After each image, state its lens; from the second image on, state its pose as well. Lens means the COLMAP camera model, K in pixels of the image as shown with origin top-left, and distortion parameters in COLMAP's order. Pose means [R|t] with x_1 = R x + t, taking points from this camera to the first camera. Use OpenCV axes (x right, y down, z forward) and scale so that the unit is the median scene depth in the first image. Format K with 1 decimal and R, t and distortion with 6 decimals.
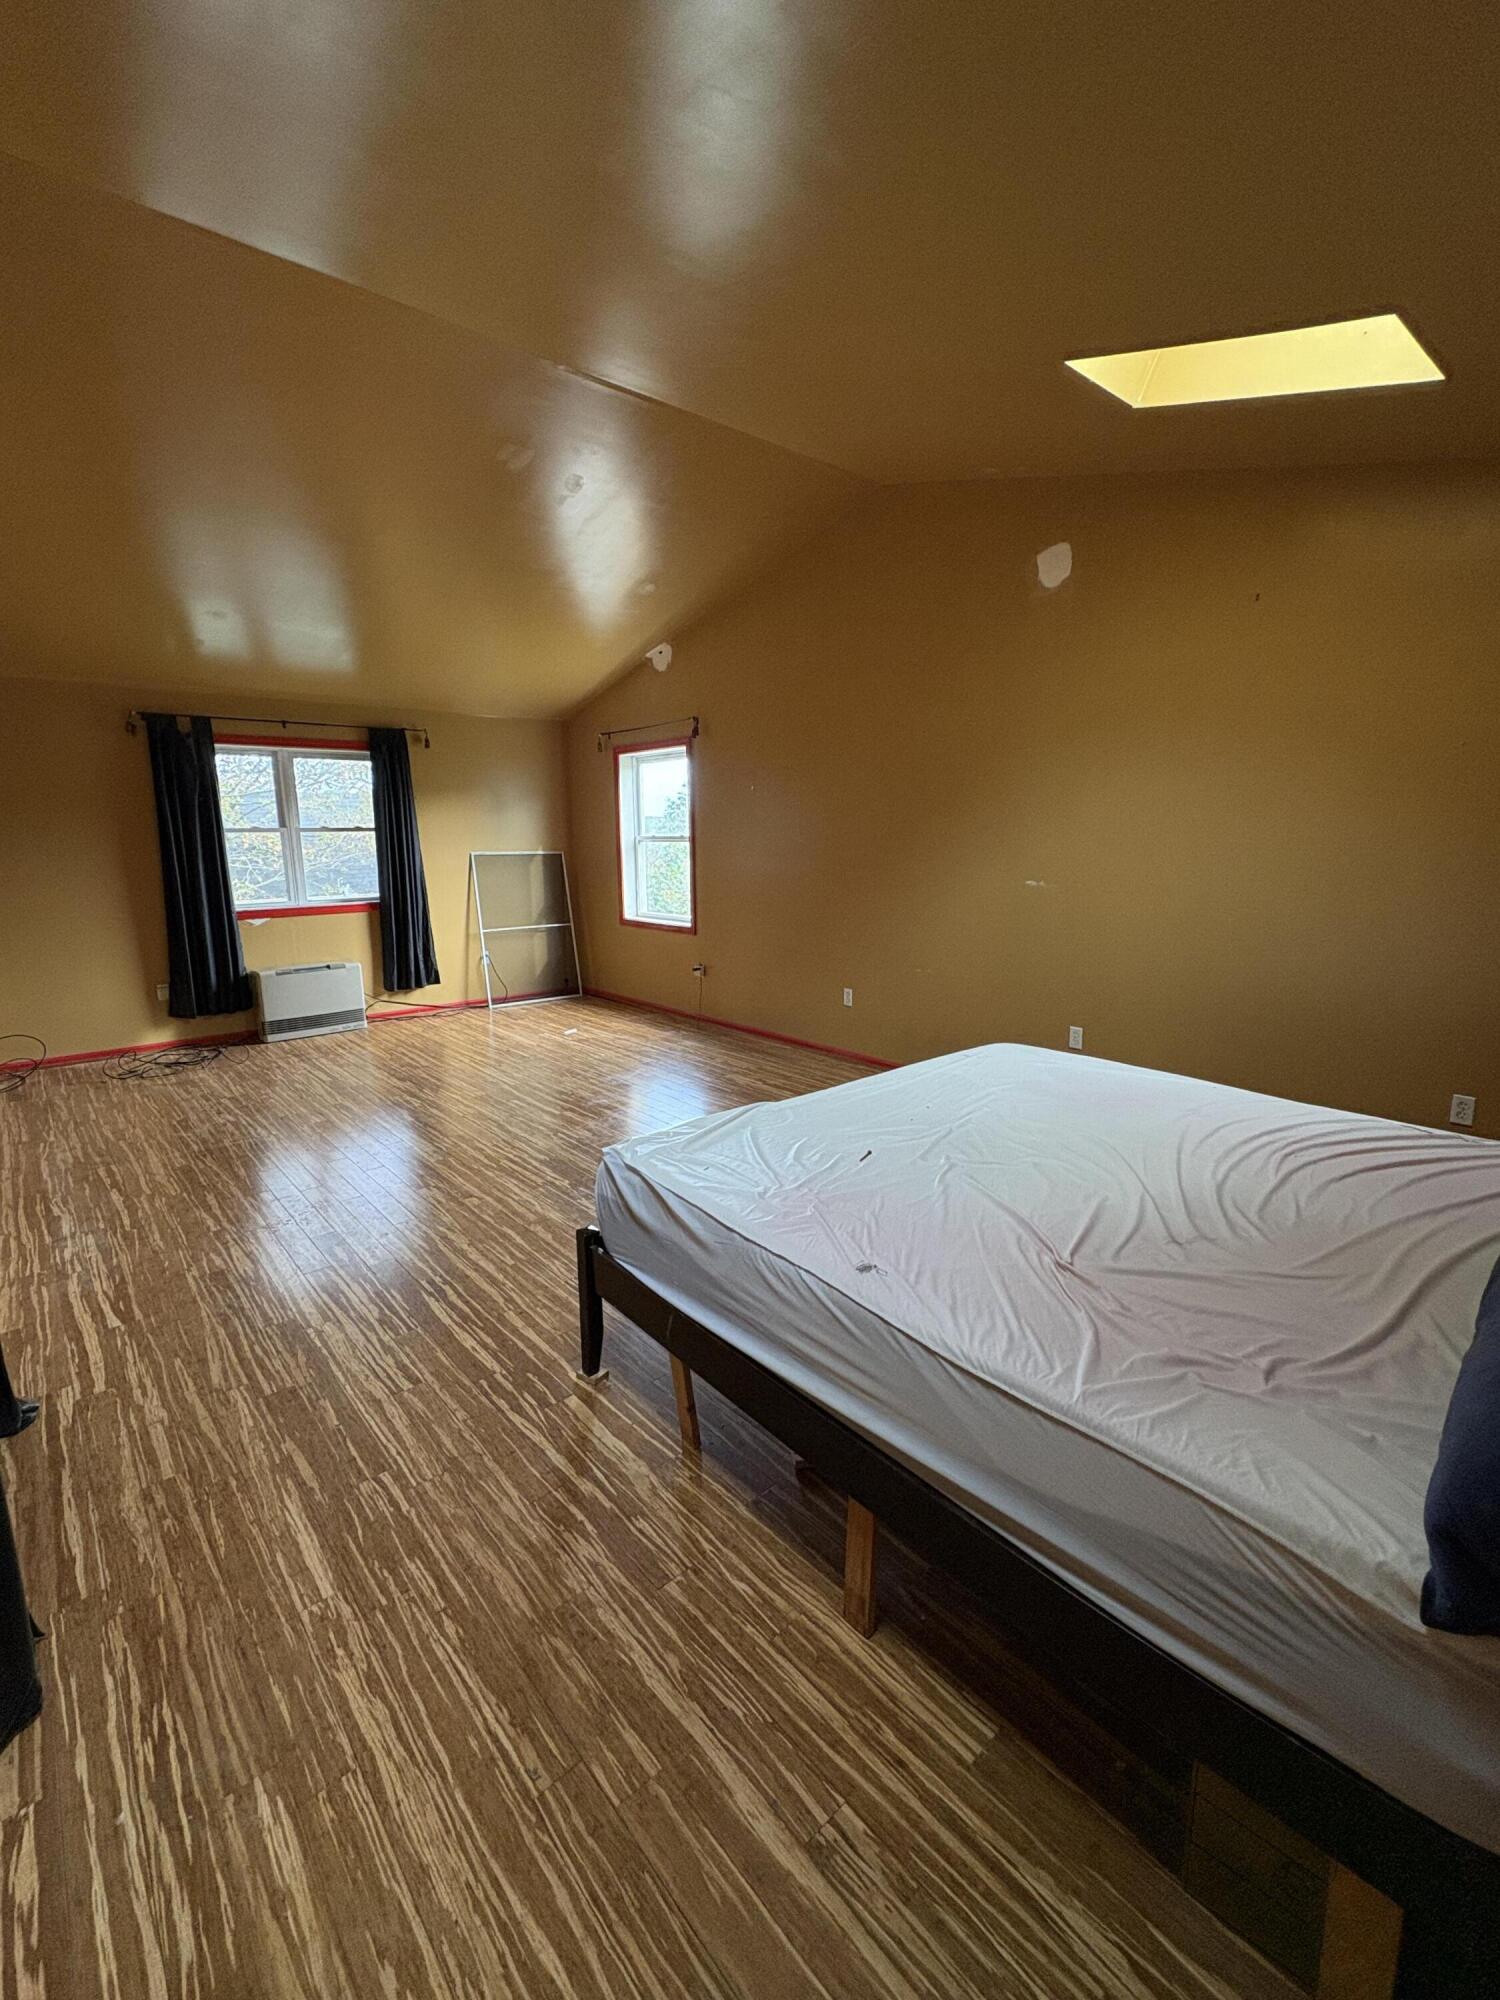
lens RADIAL K [[878.2, 0, 752.0], [0, 878.2, 999.8], [0, 0, 1]] dist [-0.001718, -0.000096]
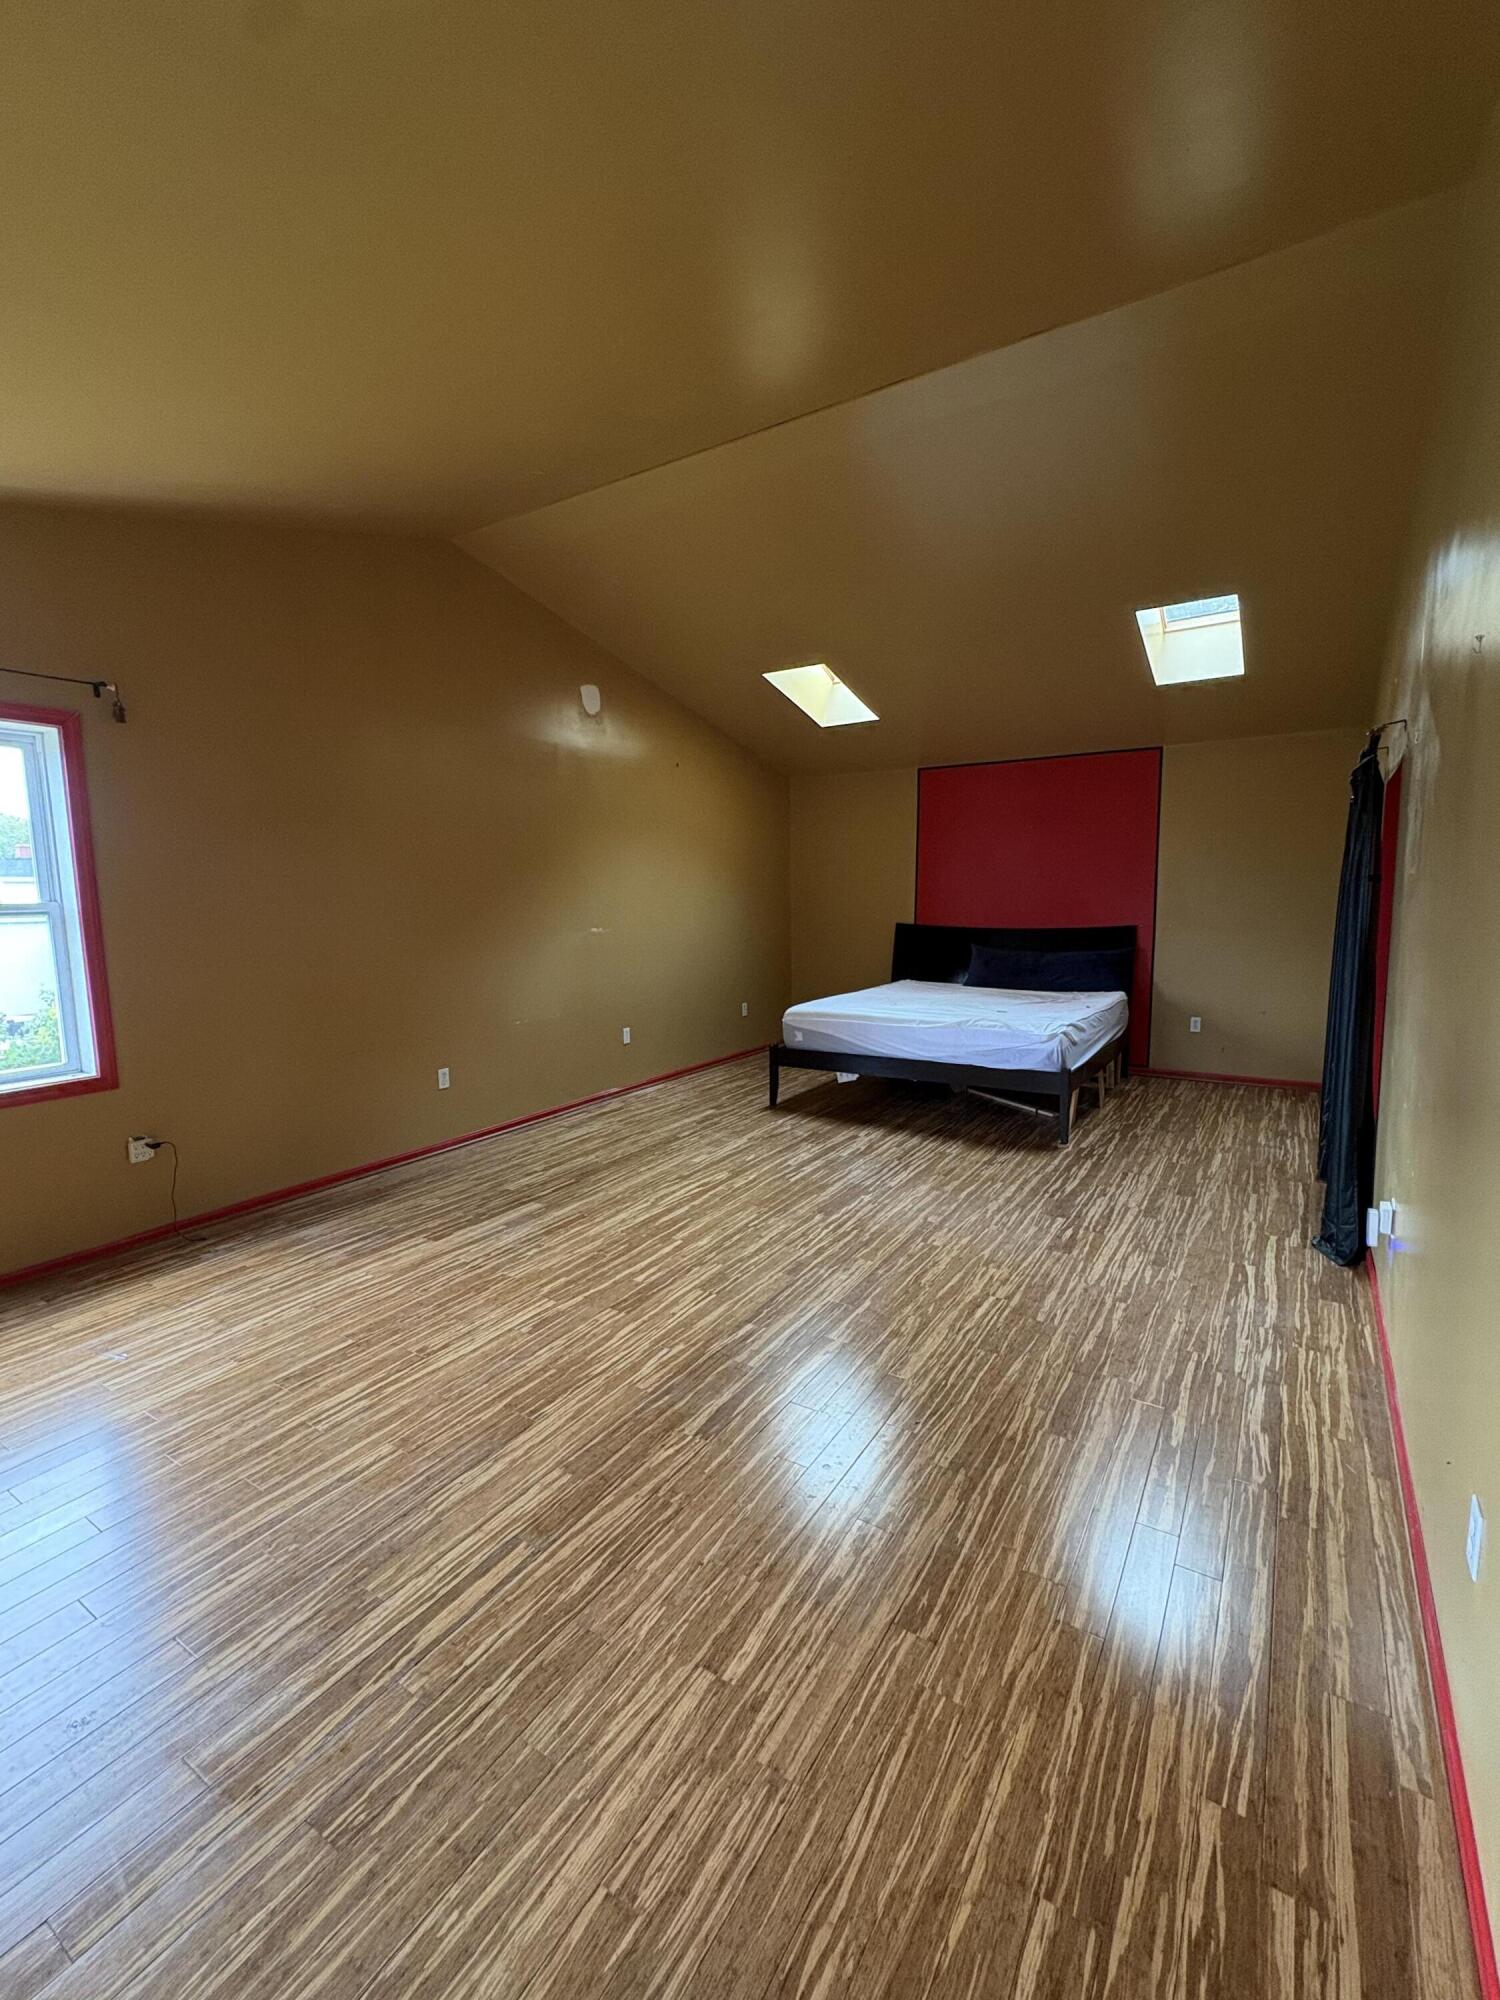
lens RADIAL K [[878.2, 0, 752.7], [0, 878.2, 1001.6], [0, 0, 1]] dist [-0.001718, -0.000096]
pose [[-0.298394, -0.105615, 0.948581, -1.423917], [0.198311, 0.965308, 0.169860, -0.291316], [-0.933613, 0.238799, -0.267097, 1.635749]]
